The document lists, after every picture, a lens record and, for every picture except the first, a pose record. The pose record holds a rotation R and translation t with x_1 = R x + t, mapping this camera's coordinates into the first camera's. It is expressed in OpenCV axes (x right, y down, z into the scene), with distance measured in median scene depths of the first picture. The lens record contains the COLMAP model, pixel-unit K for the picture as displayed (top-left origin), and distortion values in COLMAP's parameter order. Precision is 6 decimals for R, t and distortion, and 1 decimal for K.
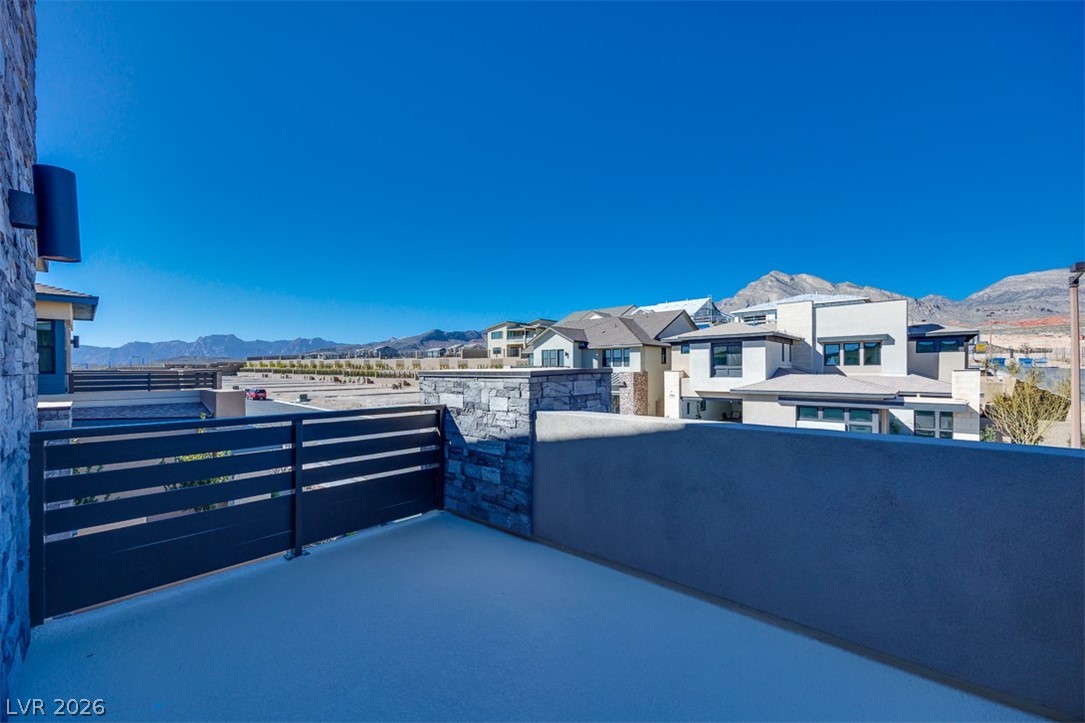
lens RADIAL K [[419.9, 0, 547.9], [0, 419.9, 370.1], [0, 0, 1]] dist [-0.002426, -0.000680]
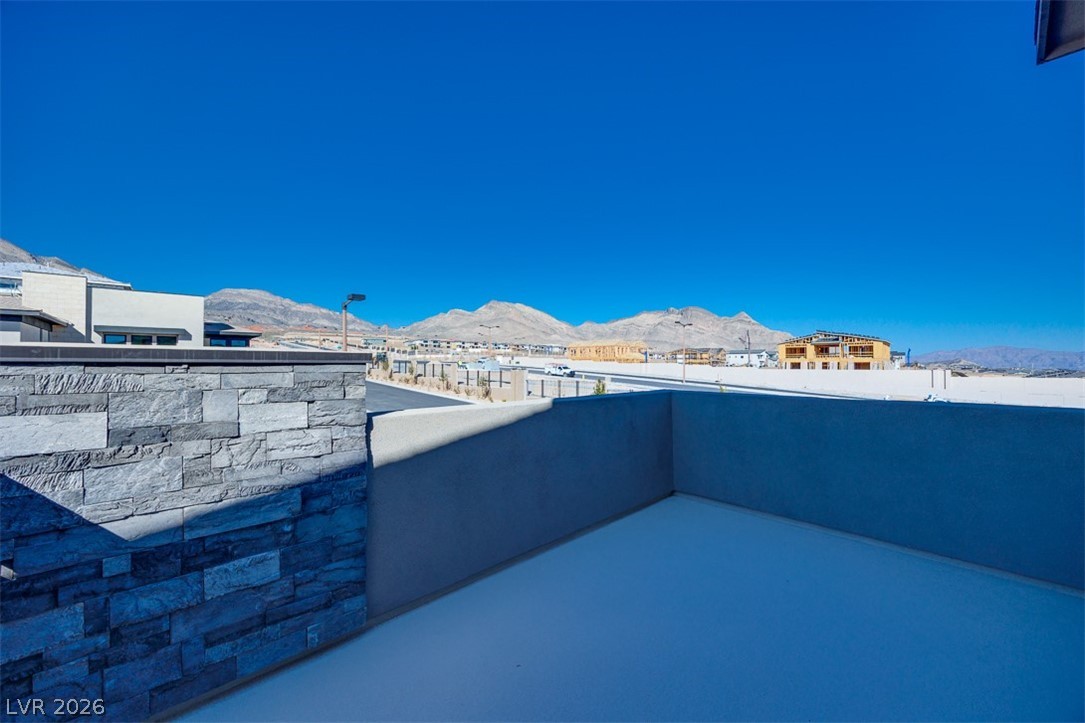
lens RADIAL K [[419.9, 0, 549.1], [0, 419.9, 358.5], [0, 0, 1]] dist [-0.002426, -0.000680]
pose [[0.075488, 0.021570, 0.996913, -0.569366], [0.000422, 0.999765, -0.021664, 0.021500], [-0.997147, 0.002056, 0.075461, 0.618765]]
